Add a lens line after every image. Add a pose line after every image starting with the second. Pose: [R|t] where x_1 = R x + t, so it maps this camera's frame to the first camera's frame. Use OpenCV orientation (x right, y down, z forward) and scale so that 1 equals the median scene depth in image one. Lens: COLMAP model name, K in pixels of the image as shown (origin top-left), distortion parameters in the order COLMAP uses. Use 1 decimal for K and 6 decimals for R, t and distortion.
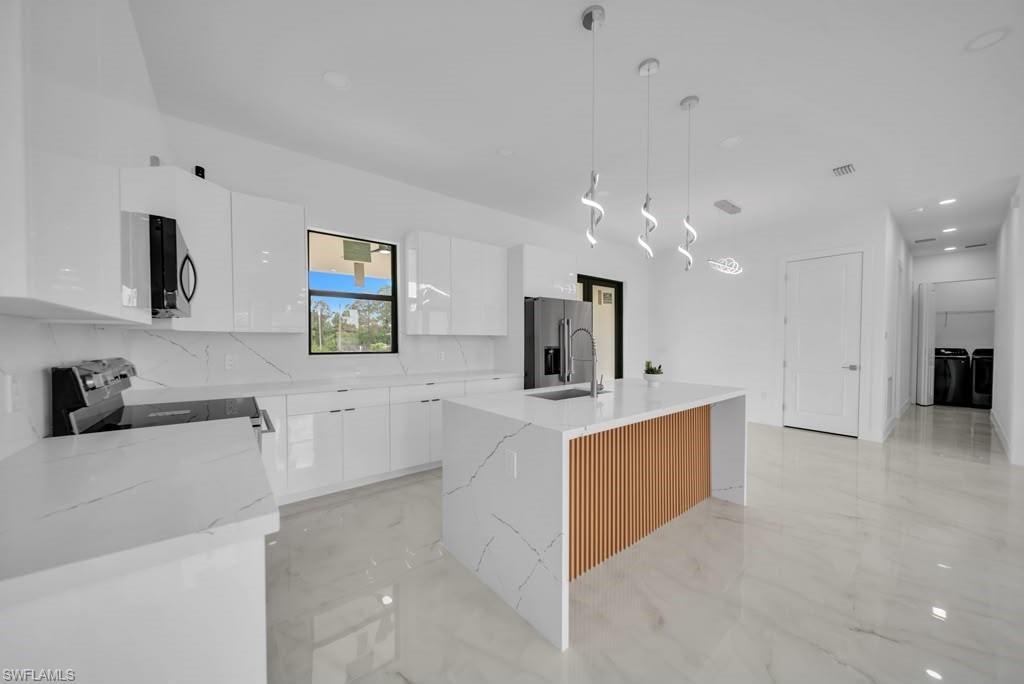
lens RADIAL K [[350.6, 0, 514.0], [0, 350.6, 353.2], [0, 0, 1]] dist [-0.007527, -0.000044]
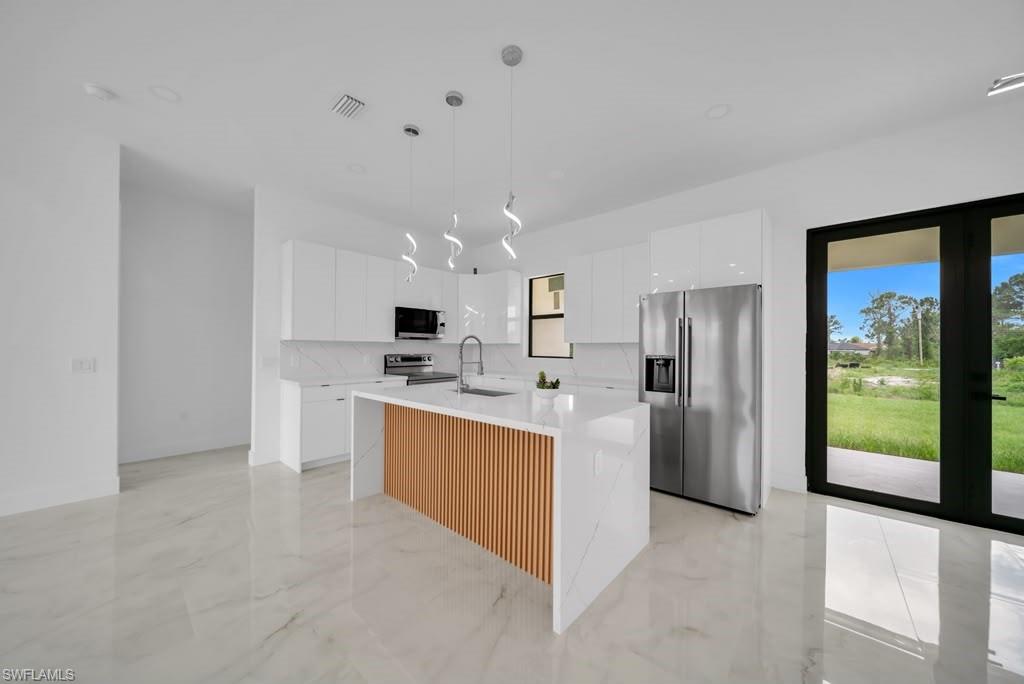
lens RADIAL K [[356.4, 0, 512.0], [0, 356.4, 342.0], [0, 0, 1]] dist [0.000121, -0.000144]
pose [[0.176746, -0.018527, -0.984082, 0.692256], [-0.039636, 0.998878, -0.025924, -0.013049], [0.983458, 0.043587, 0.175813, 0.449740]]
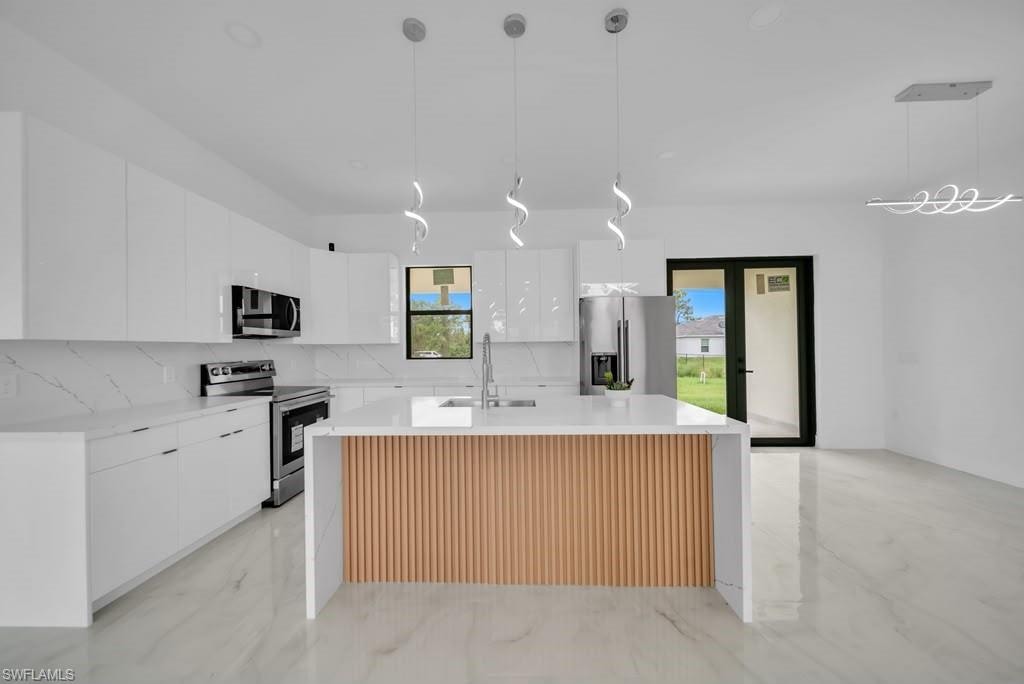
lens RADIAL K [[353.3, 0, 509.7], [0, 353.3, 347.3], [0, 0, 1]] dist [0.000403, 0.000008]
pose [[0.764451, -0.009657, -0.644610, 0.413903], [-0.009491, 0.999611, -0.026231, -0.006604], [0.644612, 0.026170, 0.764062, 0.149406]]
